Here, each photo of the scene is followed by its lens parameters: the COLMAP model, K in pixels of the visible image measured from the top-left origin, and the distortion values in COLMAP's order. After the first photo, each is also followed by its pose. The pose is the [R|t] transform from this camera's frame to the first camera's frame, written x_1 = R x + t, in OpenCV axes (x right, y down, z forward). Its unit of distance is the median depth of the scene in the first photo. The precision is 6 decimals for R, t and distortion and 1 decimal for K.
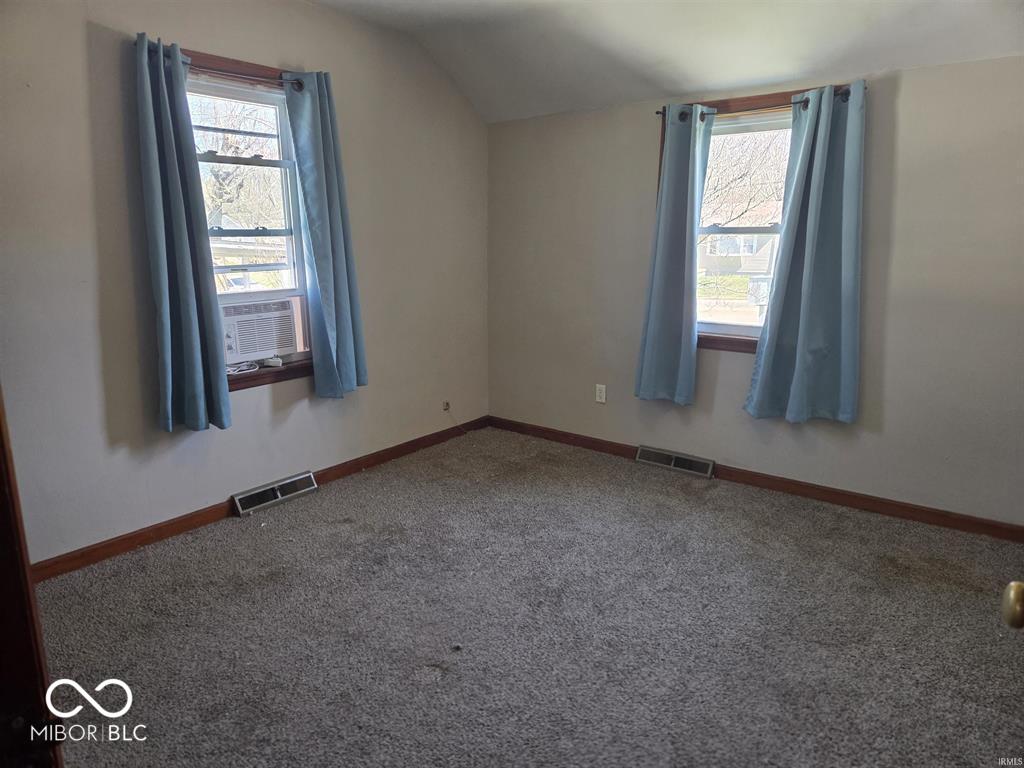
lens RADIAL K [[641.4, 0, 509.6], [0, 641.4, 406.6], [0, 0, 1]] dist [-0.001023, -0.000015]
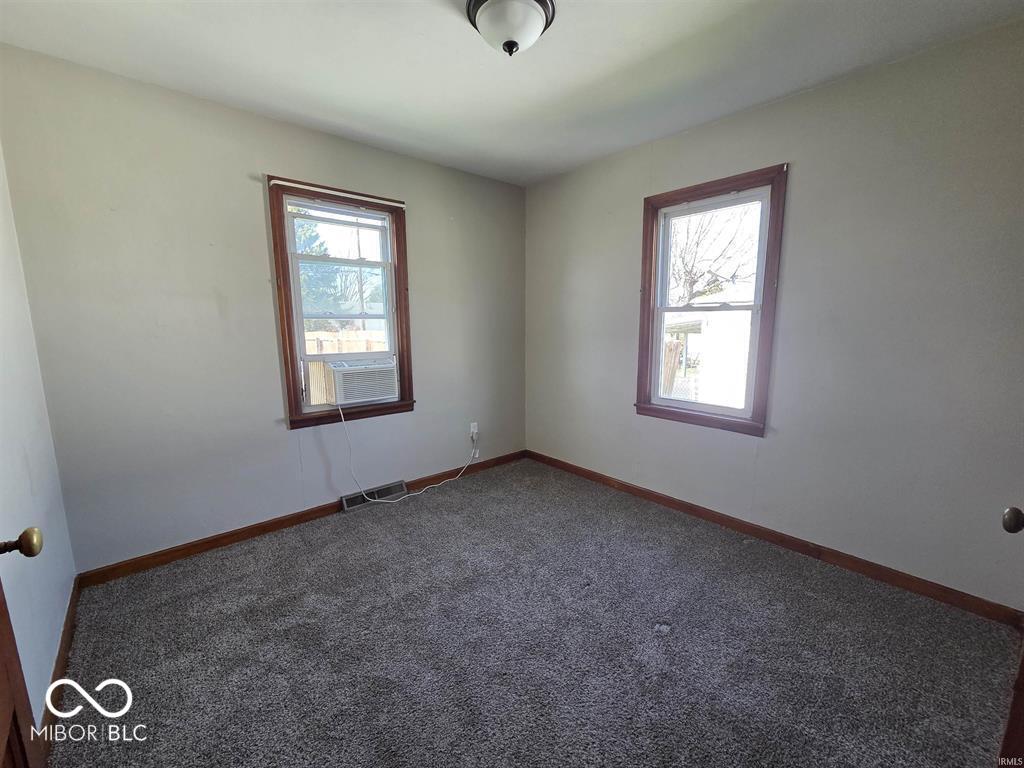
lens RADIAL K [[419.2, 0, 514.2], [0, 419.2, 386.5], [0, 0, 1]] dist [0.003289, -0.000567]
pose [[0.982944, 0.027265, -0.181873, 0.132351], [-0.044804, 0.994655, -0.093030, -0.043303], [0.178365, 0.099592, 0.978911, 0.189645]]
